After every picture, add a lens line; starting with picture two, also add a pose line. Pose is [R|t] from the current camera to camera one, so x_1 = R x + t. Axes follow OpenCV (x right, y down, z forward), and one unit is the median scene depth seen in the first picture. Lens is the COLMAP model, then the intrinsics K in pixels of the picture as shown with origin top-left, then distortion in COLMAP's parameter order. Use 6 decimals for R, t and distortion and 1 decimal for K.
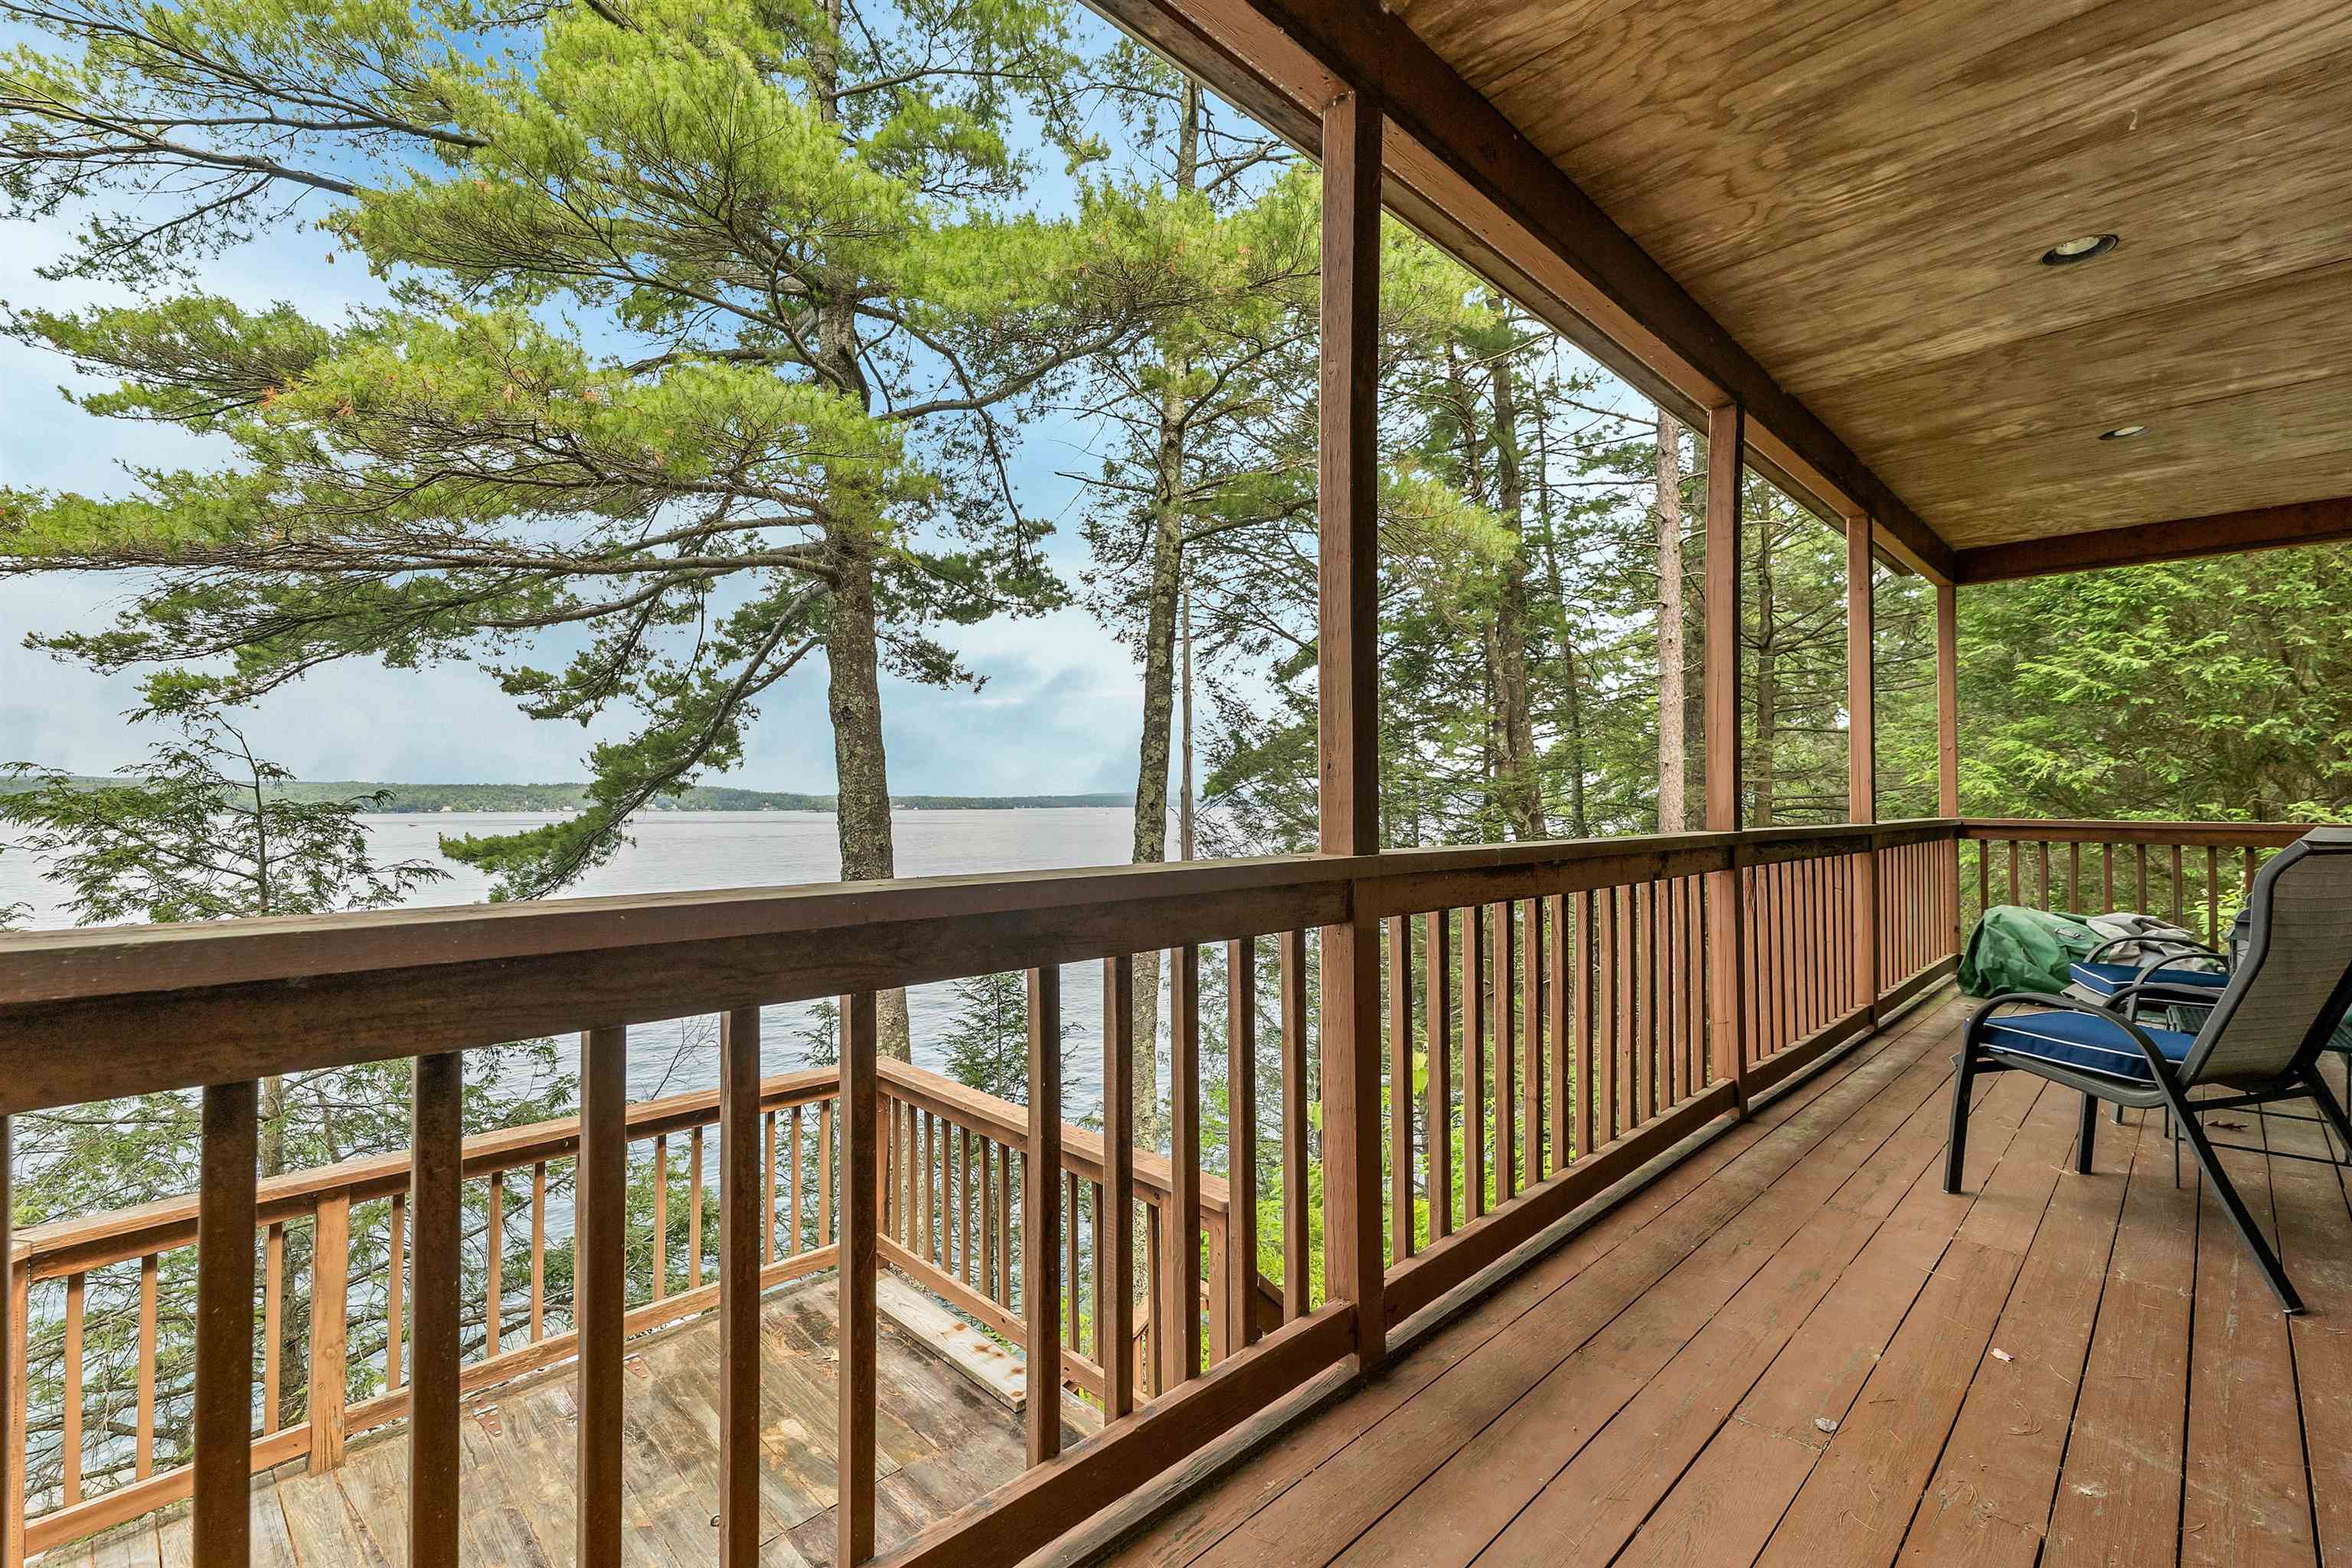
lens RADIAL K [[1021.5, 0, 1165.7], [0, 1021.5, 788.9], [0, 0, 1]] dist [-0.002223, -0.000410]
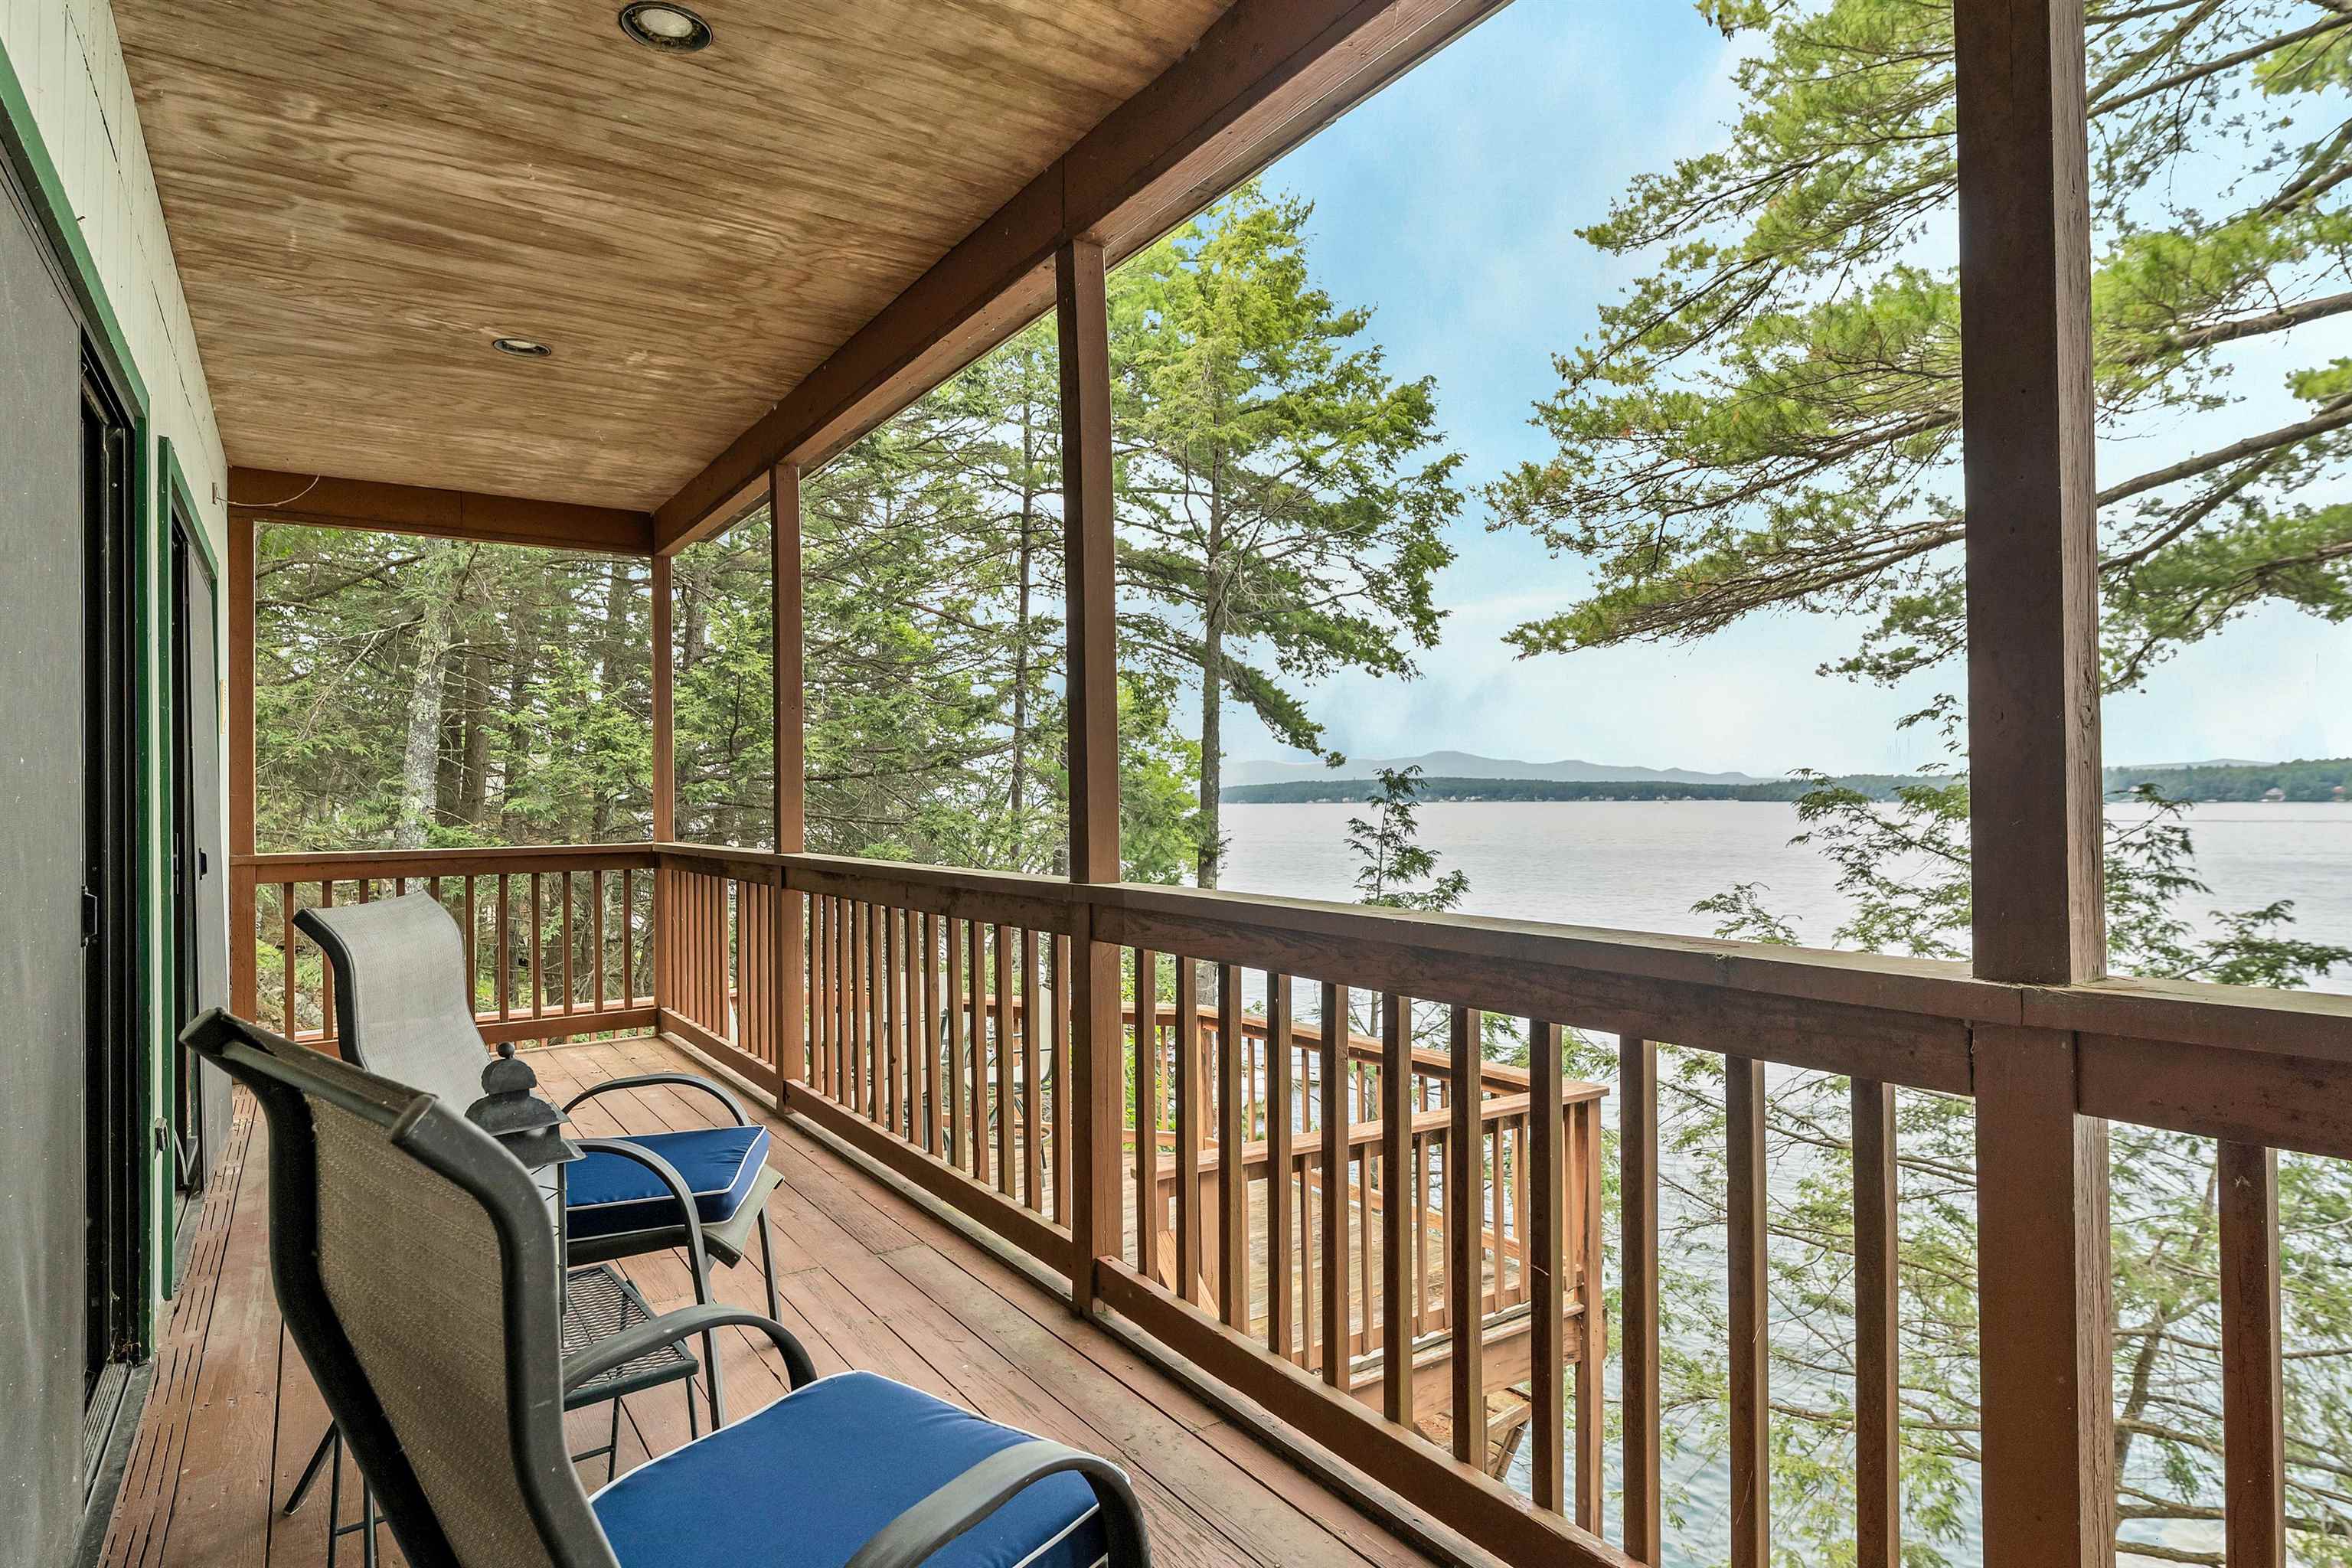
lens RADIAL K [[1253.7, 0, 1152.8], [0, 1253.7, 789.8], [0, 0, 1]] dist [0.002526, -0.000615]
pose [[-0.182828, -0.006714, -0.983122, 0.428261], [0.024843, 0.999626, -0.011447, -0.002015], [0.982831, -0.026517, -0.182593, 0.377796]]
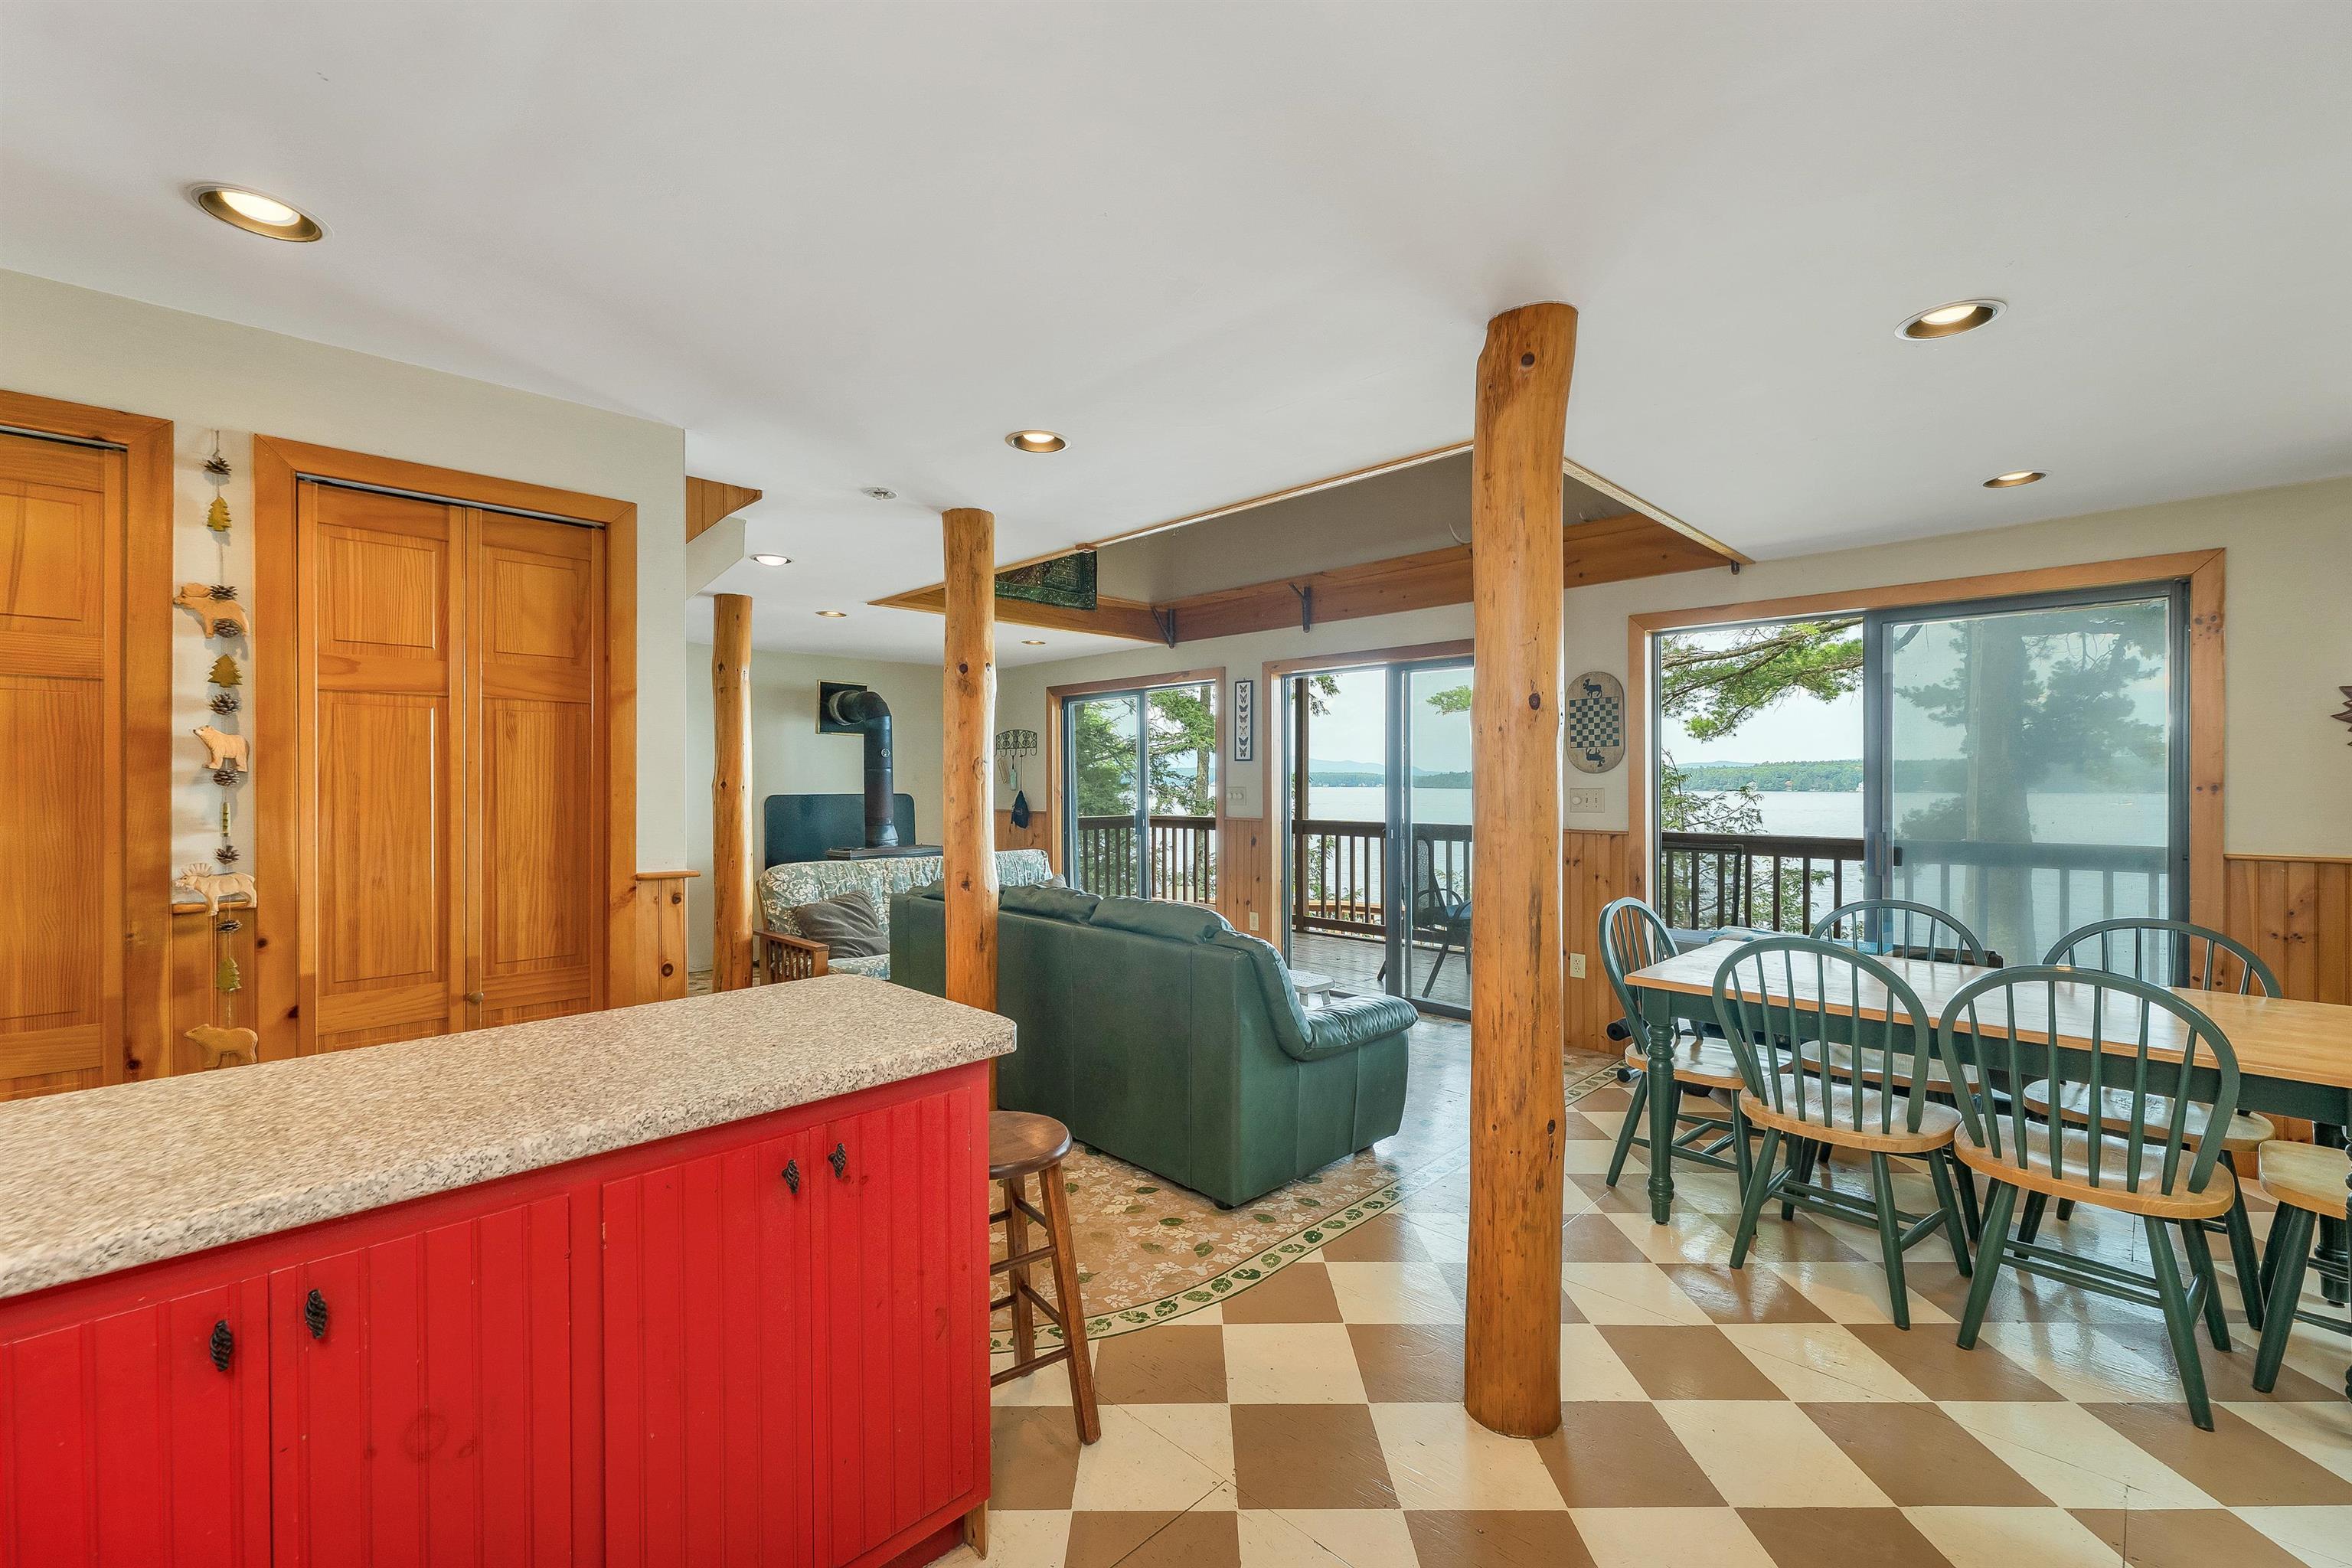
lens RADIAL K [[971.9, 0, 1168.2], [0, 971.9, 784.8], [0, 0, 1]] dist [-0.002939, -0.000312]
pose [[0.004511, 0.001858, -0.999988, 0.795520], [0.015114, 0.999884, 0.001926, -0.018231], [0.999876, -0.015123, 0.004483, 0.071082]]
